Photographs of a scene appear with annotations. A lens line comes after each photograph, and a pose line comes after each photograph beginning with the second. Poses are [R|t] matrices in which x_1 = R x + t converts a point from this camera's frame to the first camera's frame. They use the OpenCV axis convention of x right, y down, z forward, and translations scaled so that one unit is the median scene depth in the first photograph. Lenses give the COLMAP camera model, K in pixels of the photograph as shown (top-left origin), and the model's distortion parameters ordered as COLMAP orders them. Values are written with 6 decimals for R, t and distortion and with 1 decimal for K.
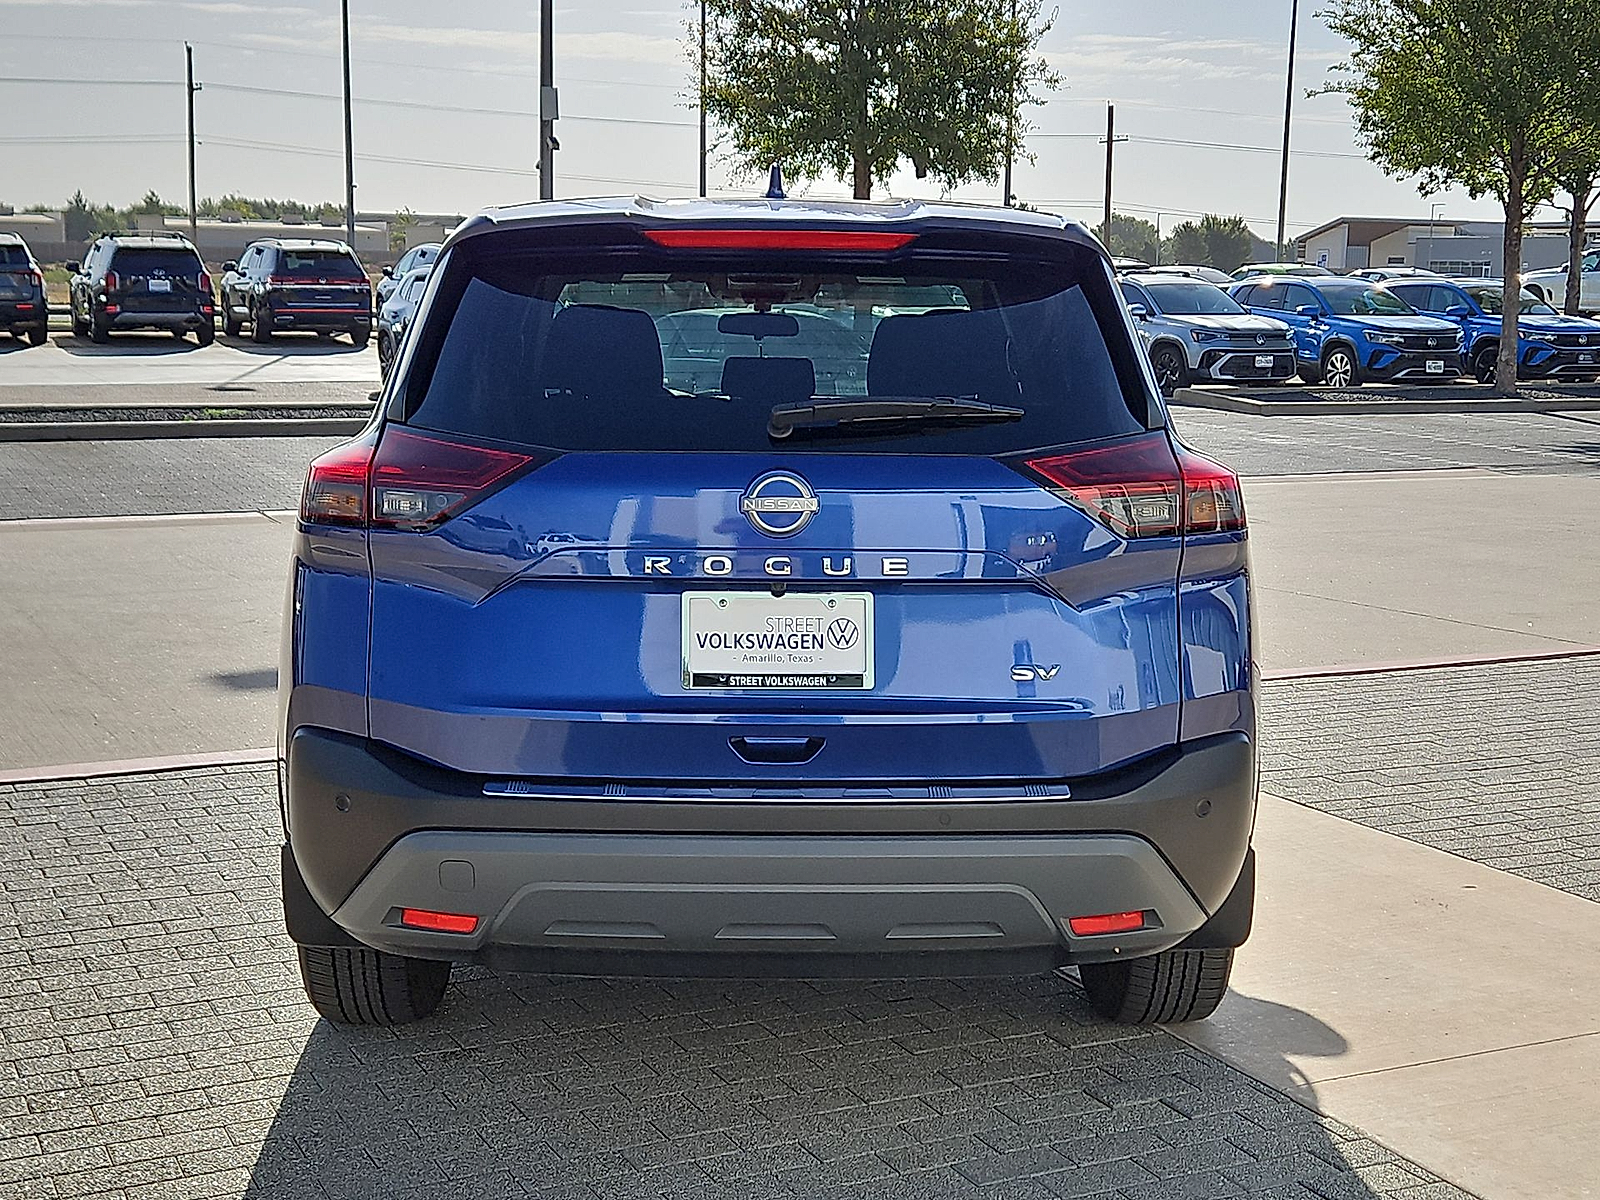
lens RADIAL K [[2161.5, 0, 756.7], [0, 2161.5, 491.4], [0, 0, 1]] dist [0.018175, 0.868787]
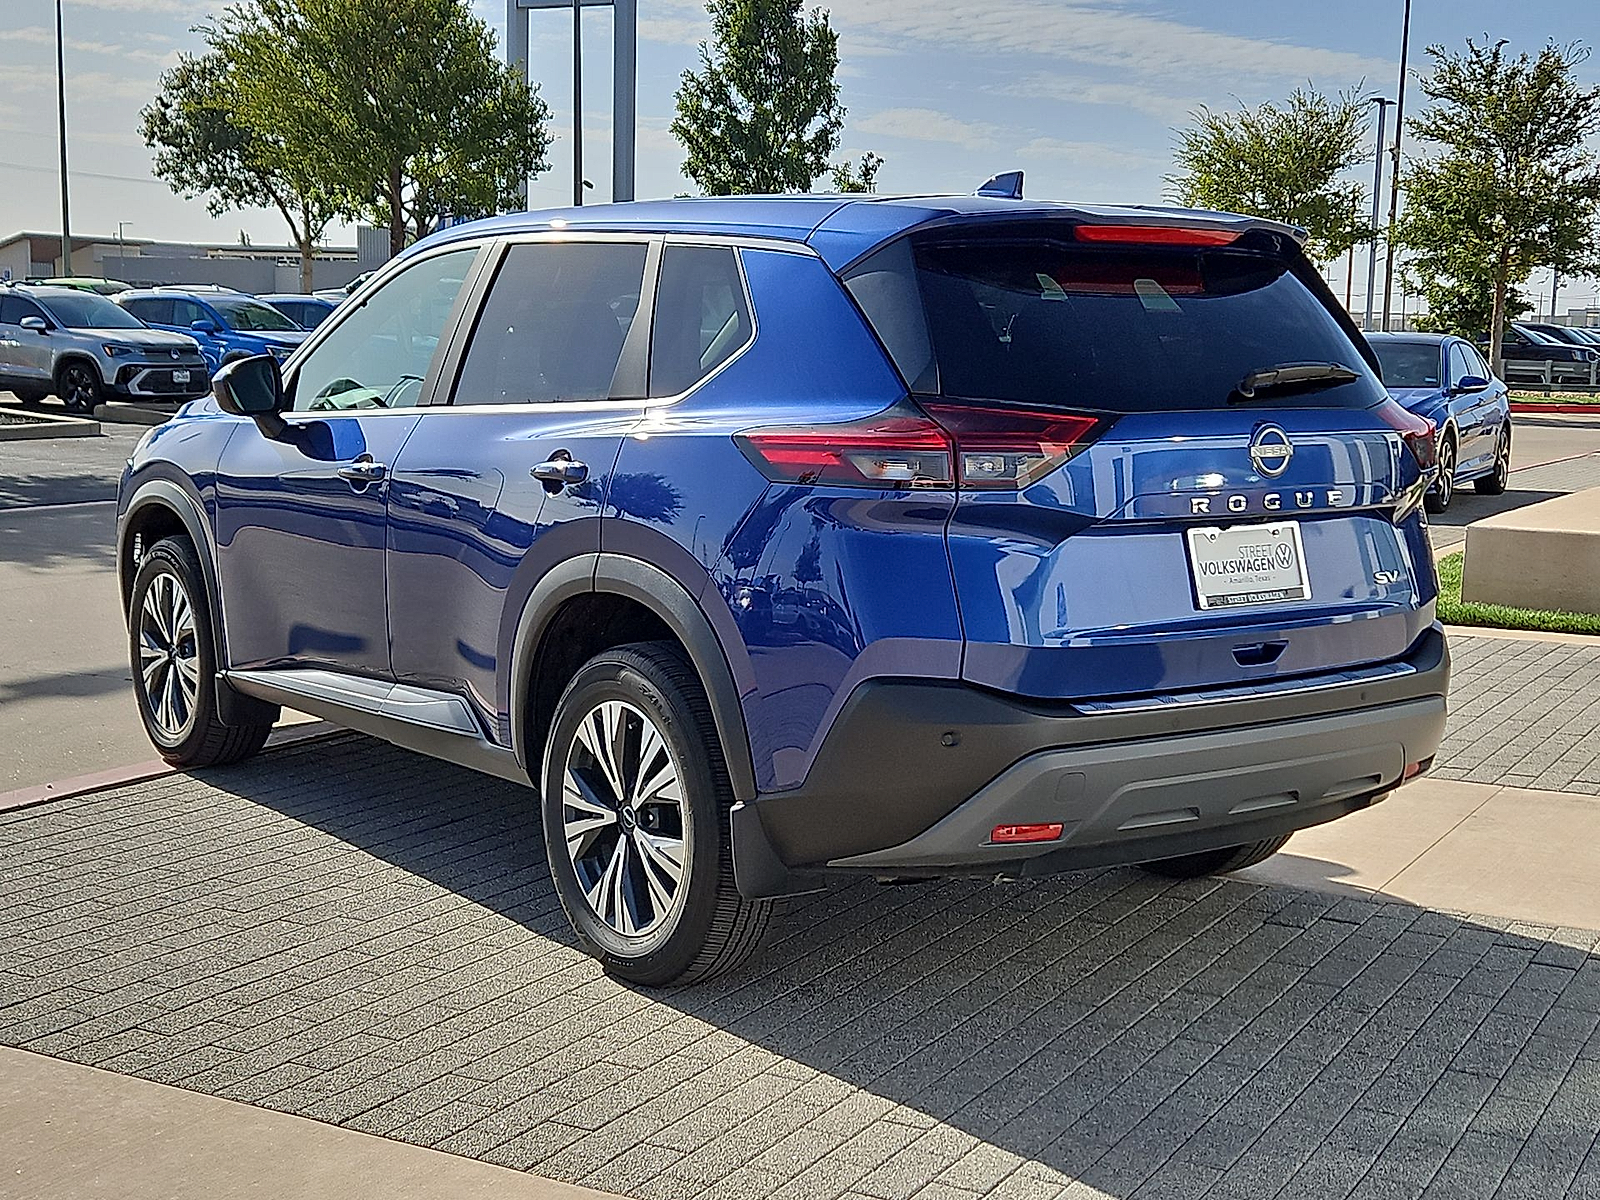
lens RADIAL K [[2127.4, 0, 800.0], [0, 2127.4, 600.0], [0, 0, 1]] dist [0.325136, -0.894143]
pose [[0.806941, -0.078460, 0.585397, -0.809683], [0.055229, 0.996818, 0.057472, 0.004781], [-0.588044, -0.014046, 0.808707, 0.151625]]
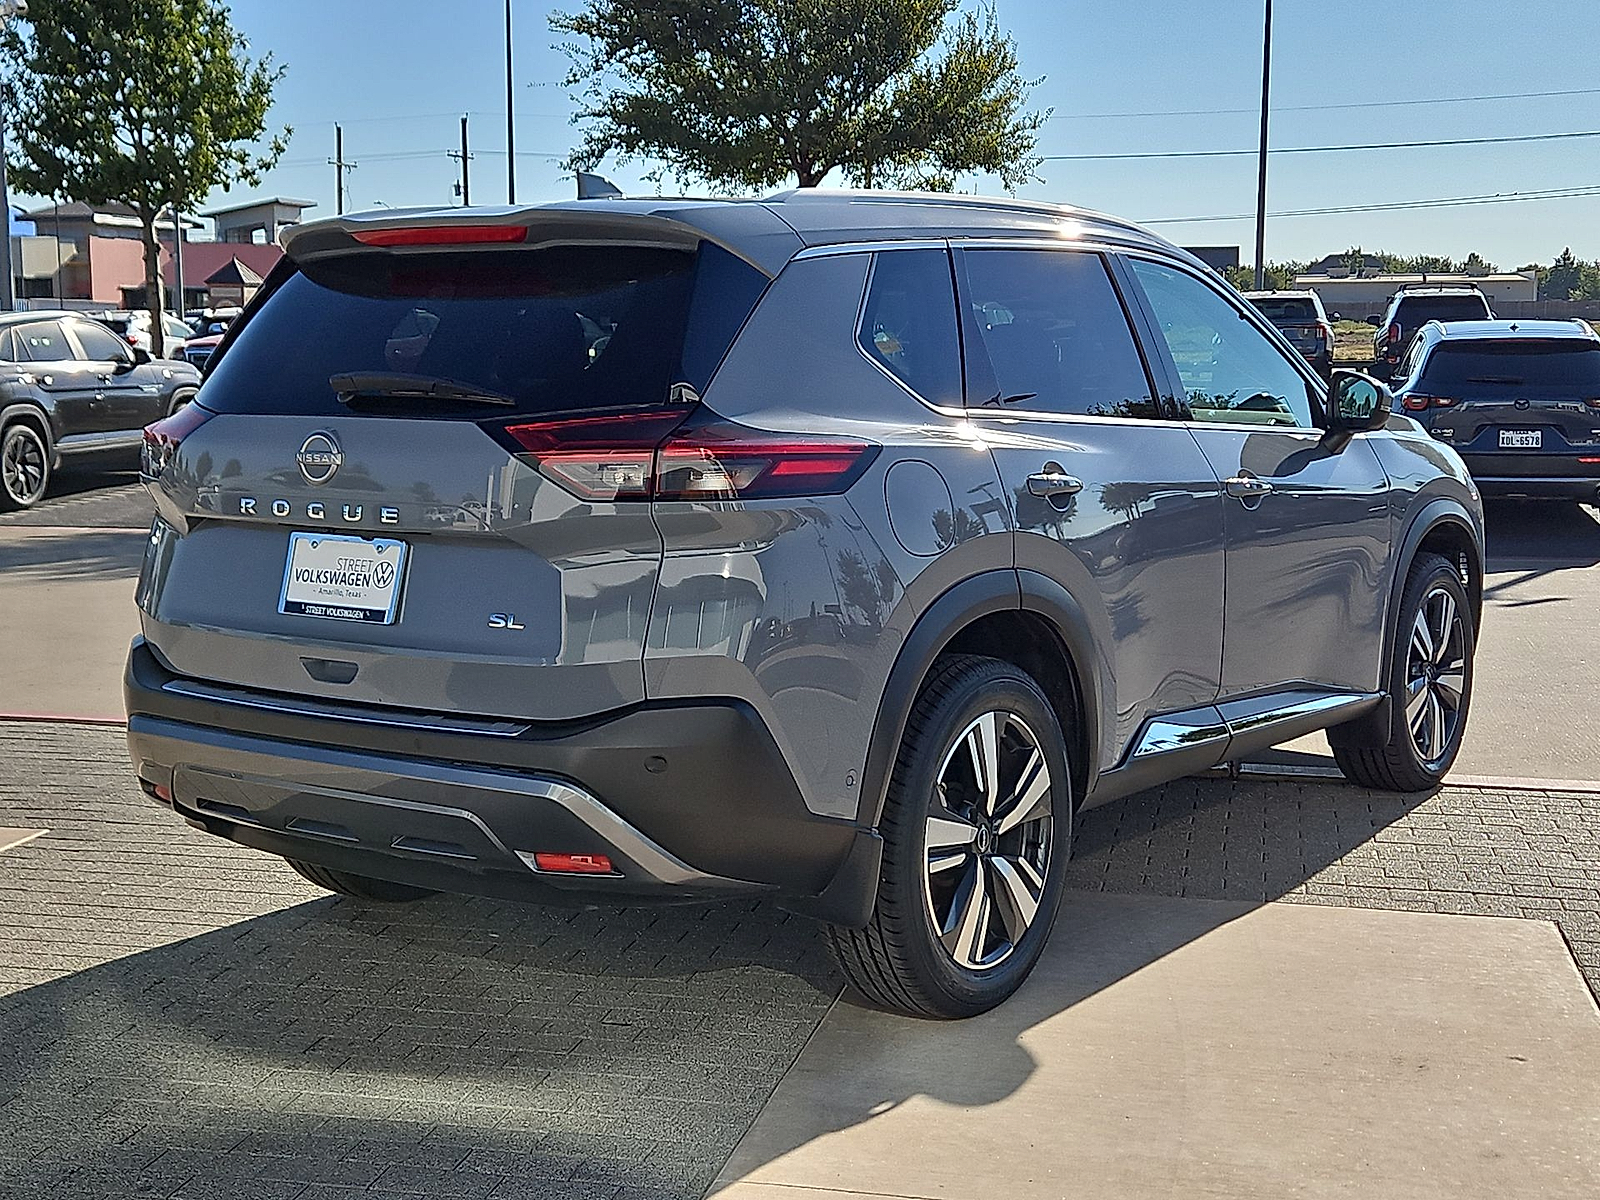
lens RADIAL K [[2218.6, 0, 848.7], [0, 2218.6, 600.8], [0, 0, 1]] dist [0.110451, -0.006713]
pose [[0.804677, 0.059748, -0.590699, 0.837476], [-0.048510, 0.998213, 0.034884, 0.023740], [0.591728, 0.000585, 0.806137, 0.177395]]
